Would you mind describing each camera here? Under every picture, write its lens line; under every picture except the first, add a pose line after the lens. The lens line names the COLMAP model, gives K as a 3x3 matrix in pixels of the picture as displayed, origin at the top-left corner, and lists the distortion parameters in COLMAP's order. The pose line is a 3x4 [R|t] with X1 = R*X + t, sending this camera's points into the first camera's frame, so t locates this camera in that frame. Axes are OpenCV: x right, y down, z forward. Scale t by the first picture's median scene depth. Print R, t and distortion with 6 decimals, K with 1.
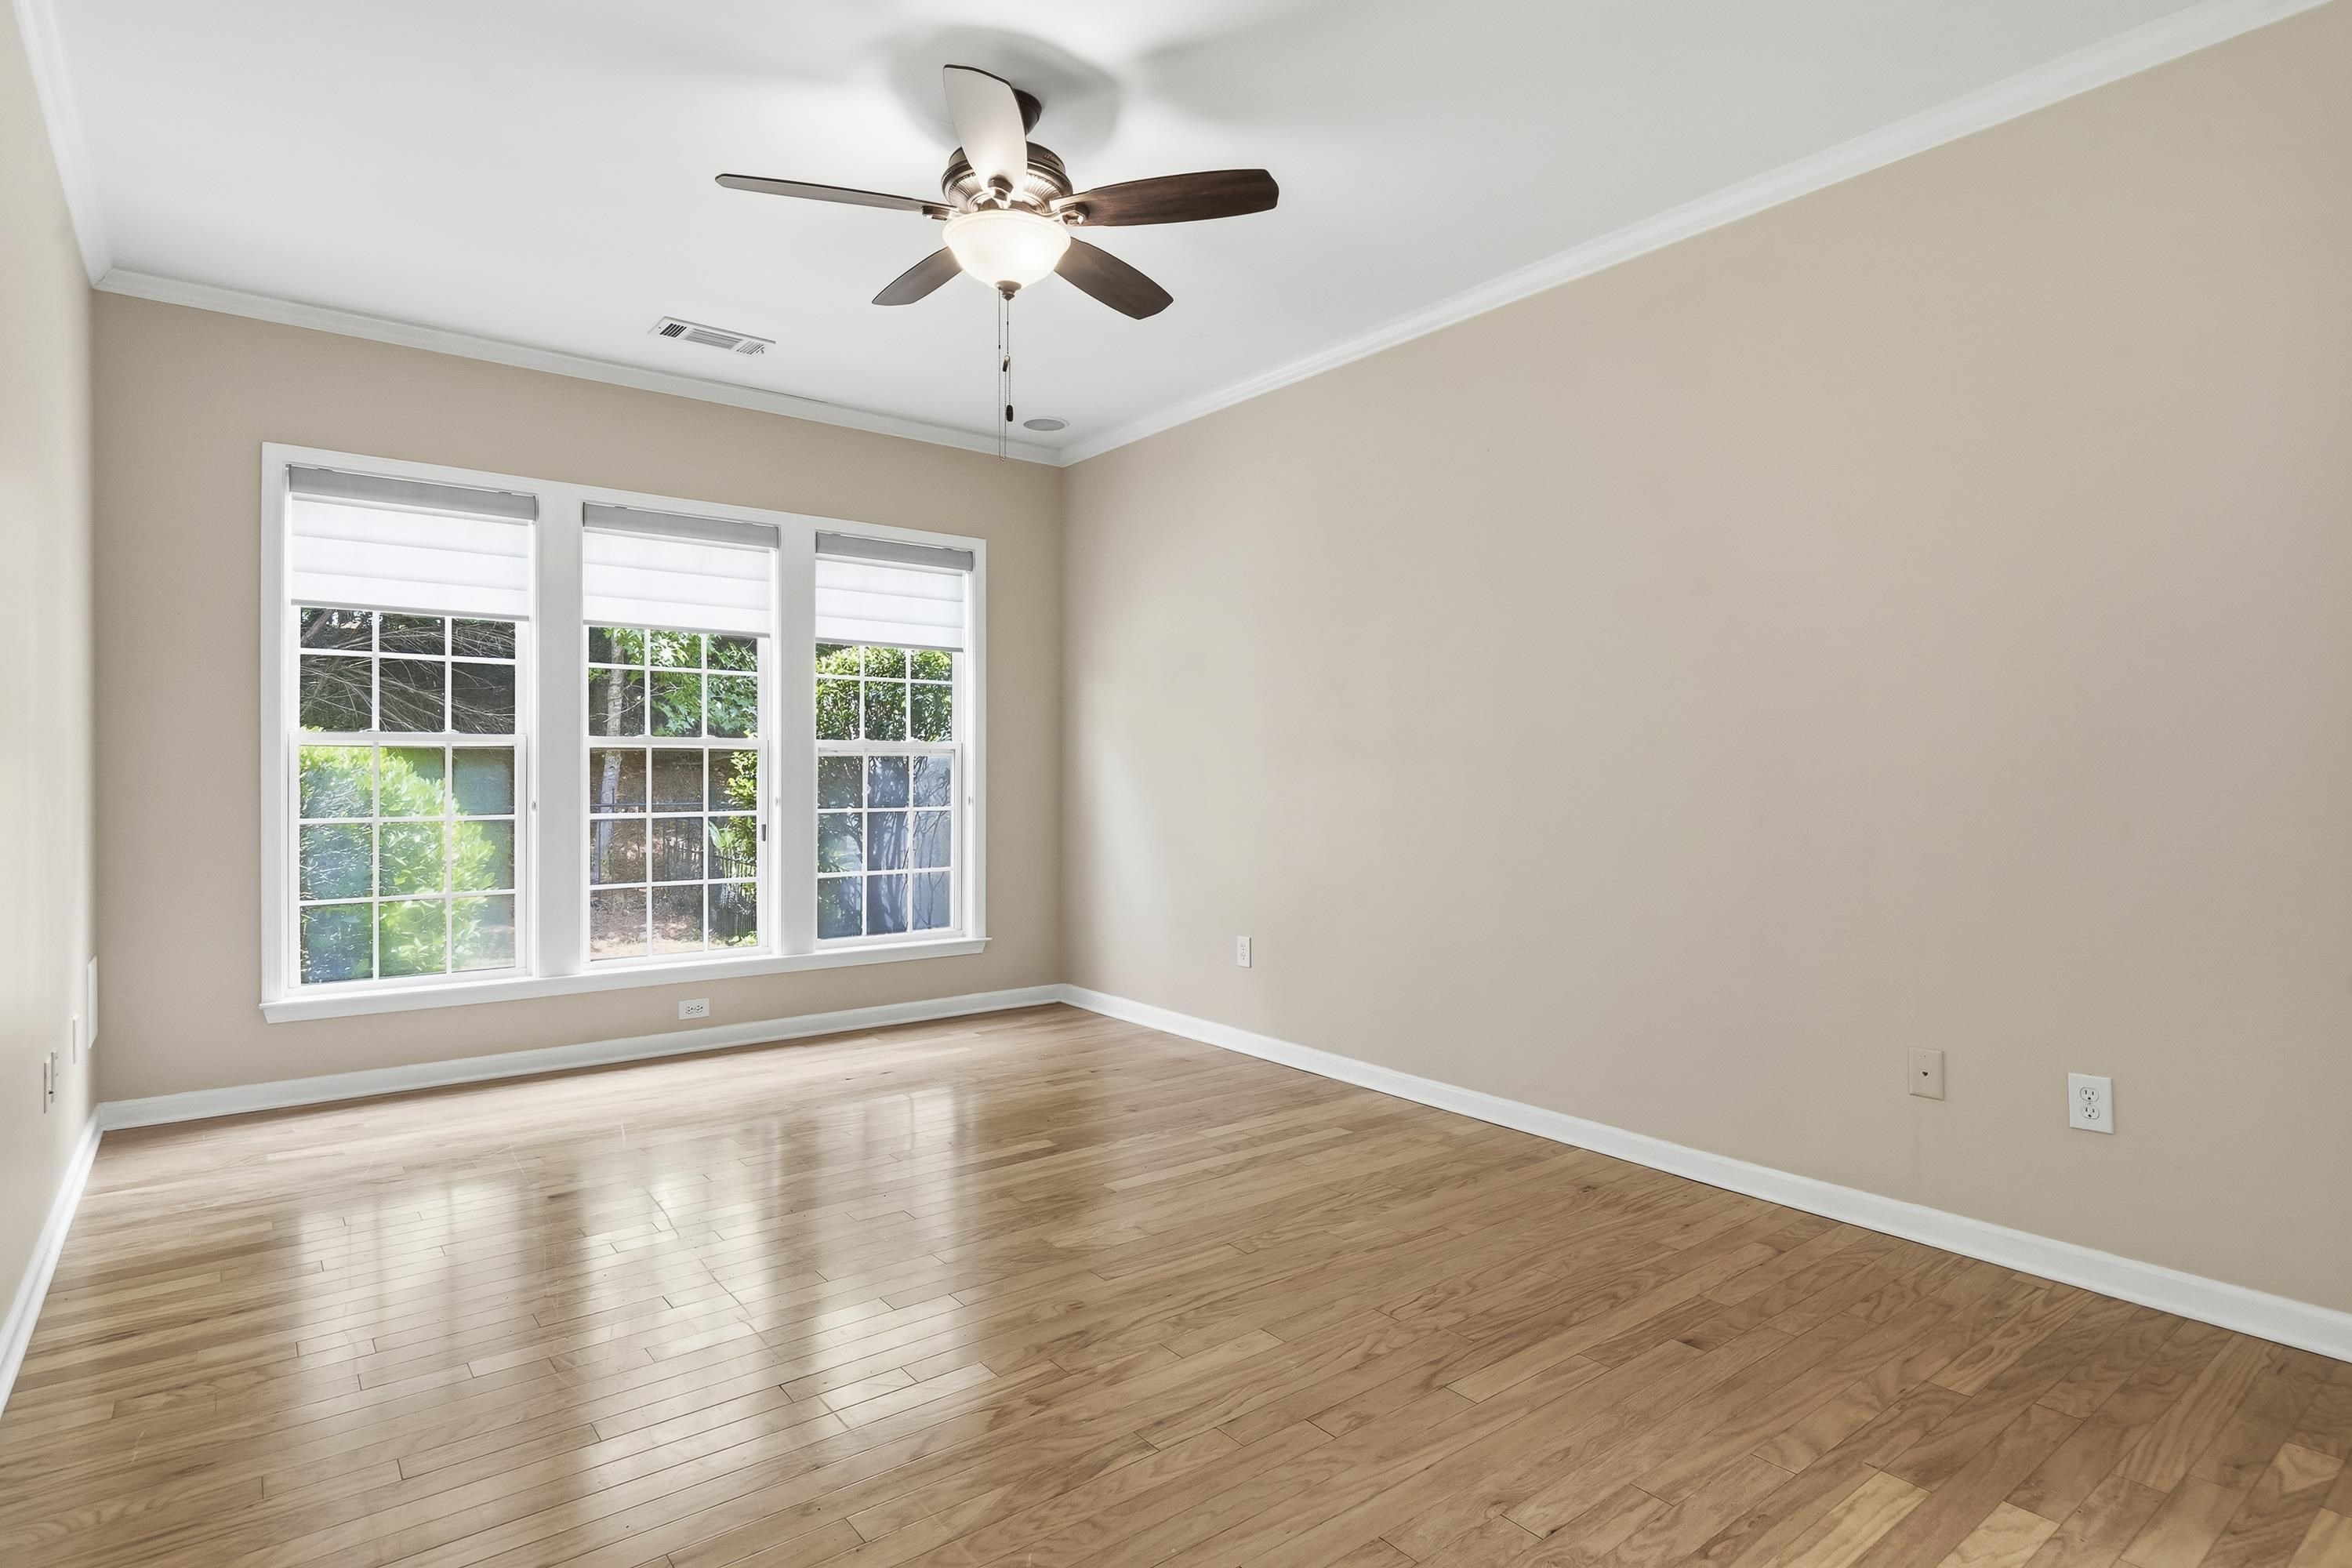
lens RADIAL K [[1165.0, 0, 1172.9], [0, 1165.0, 796.7], [0, 0, 1]] dist [0.001962, 0.000138]
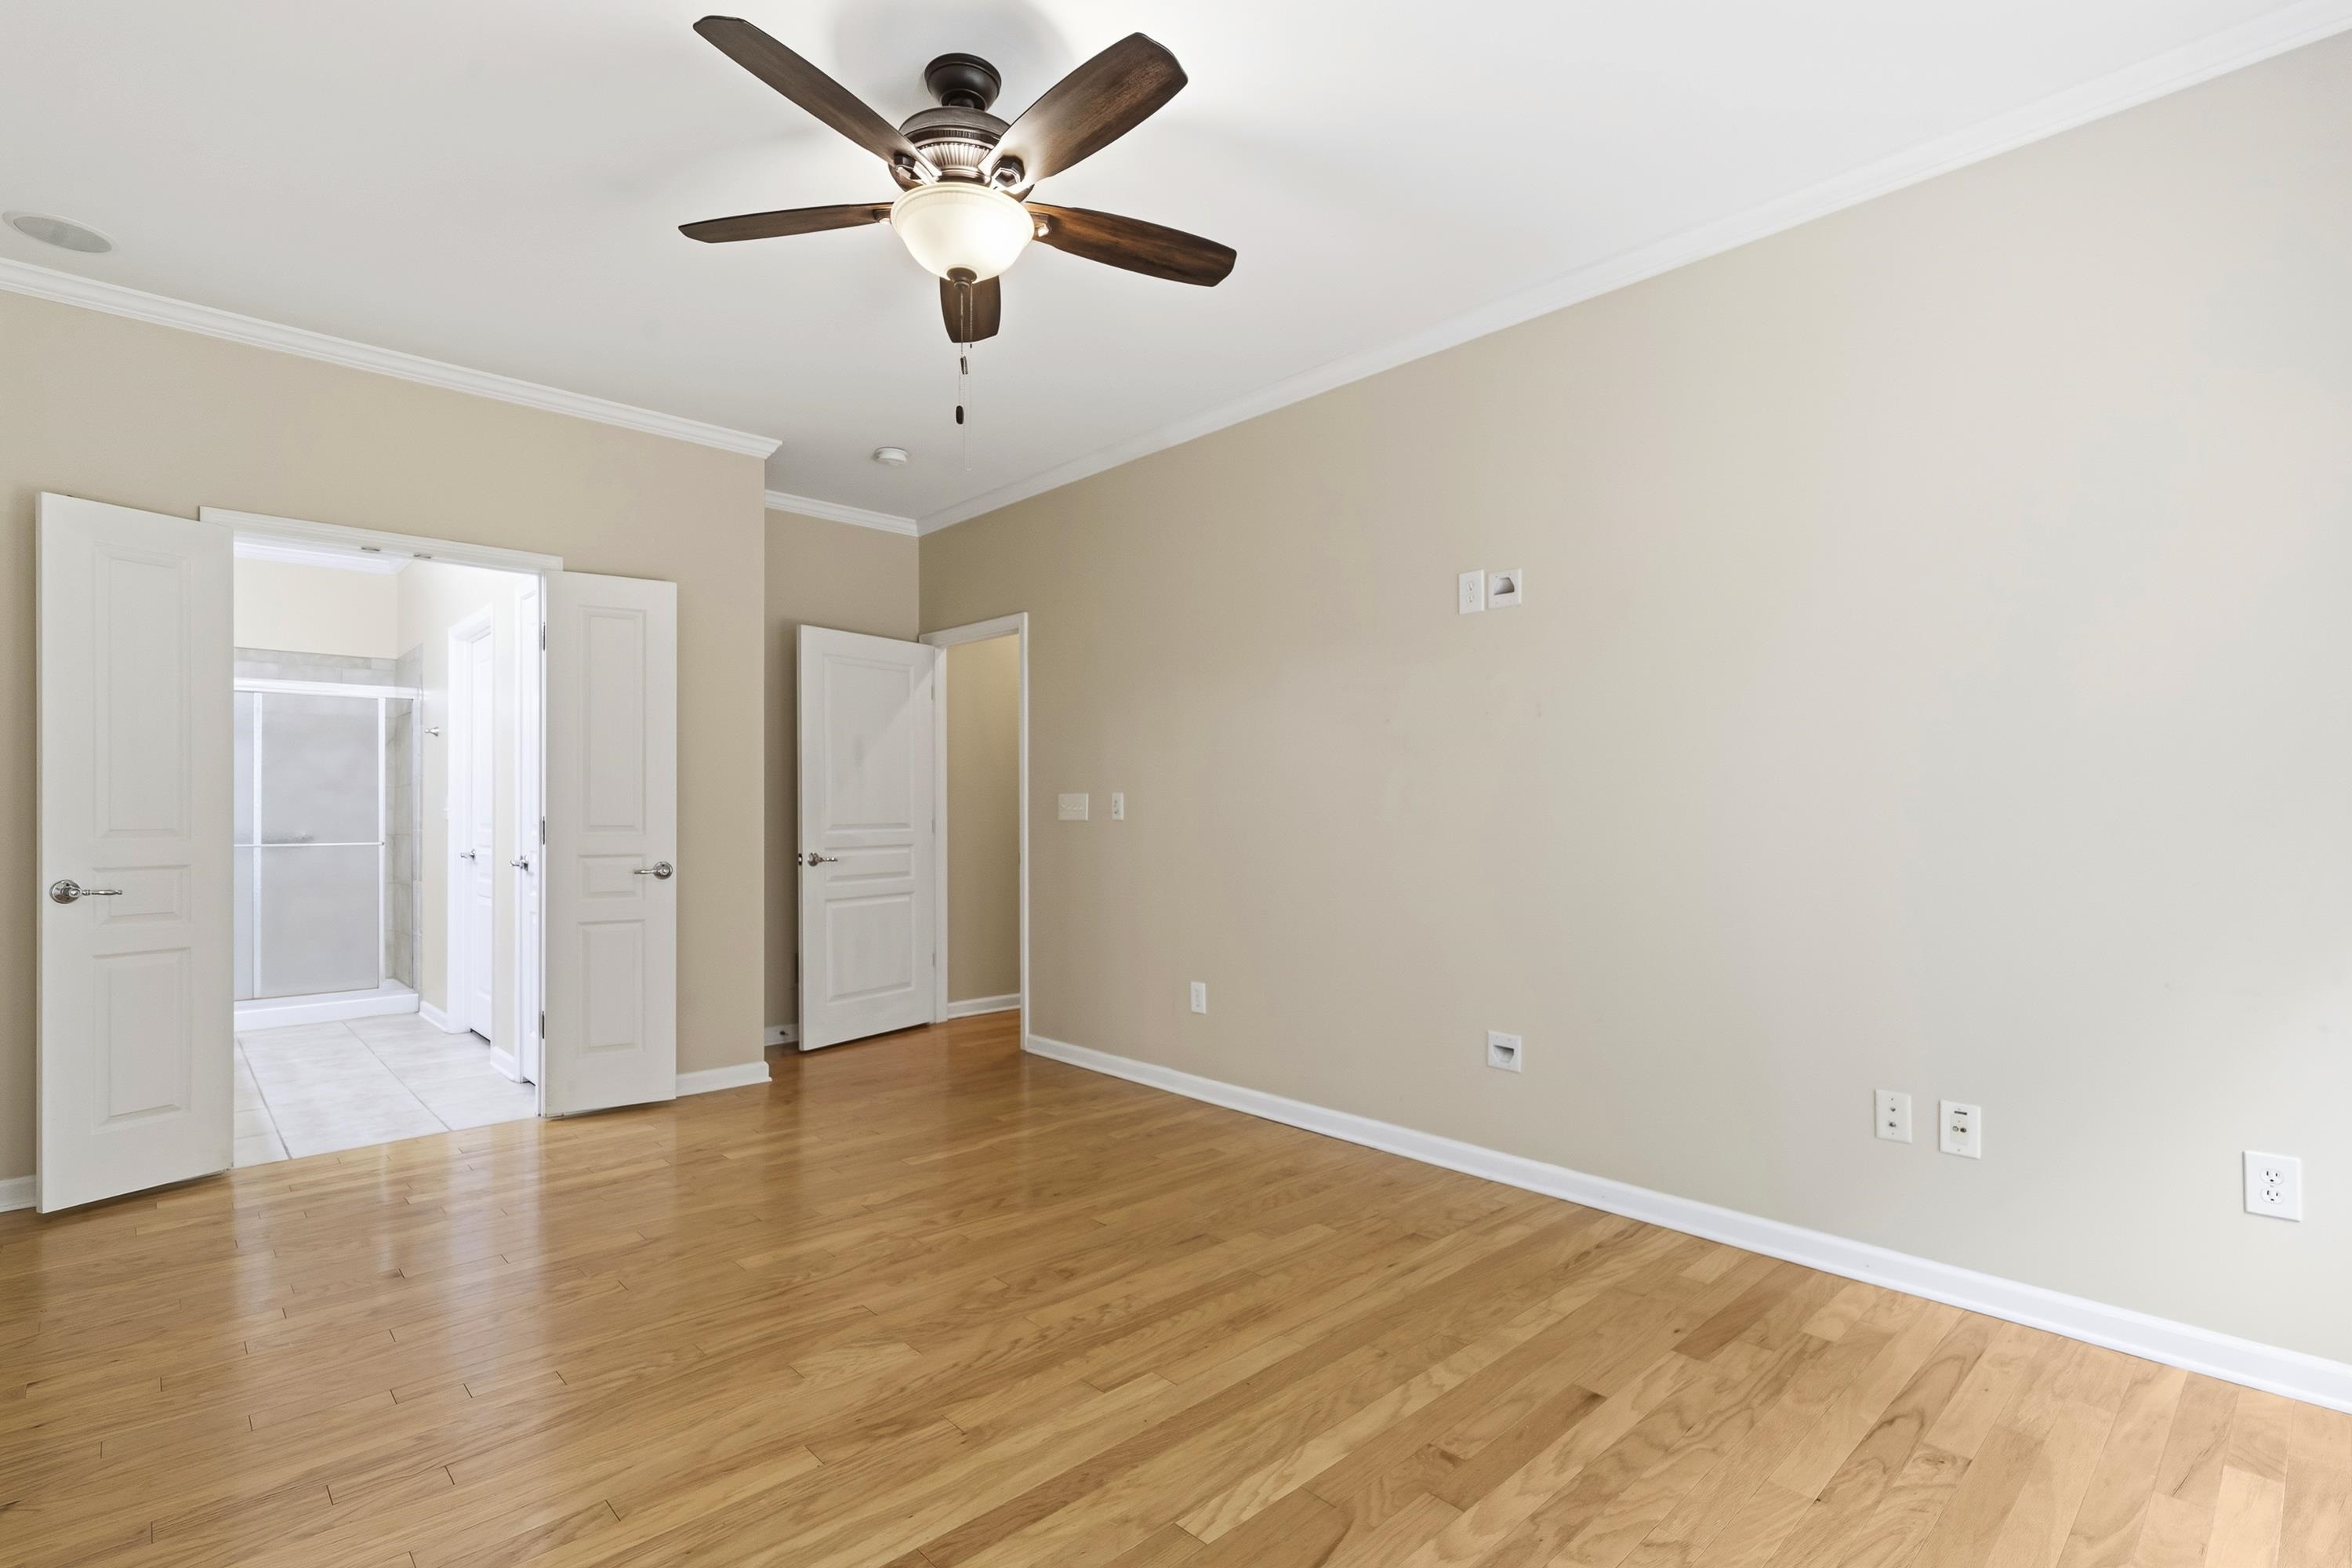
lens RADIAL K [[1098.8, 0, 1161.6], [0, 1098.8, 802.2], [0, 0, 1]] dist [-0.000351, 0.000532]
pose [[-0.997039, -0.001471, -0.076889, -0.231144], [-0.002338, 0.999935, 0.011179, -0.040830], [0.076867, 0.011326, -0.996977, 1.862775]]
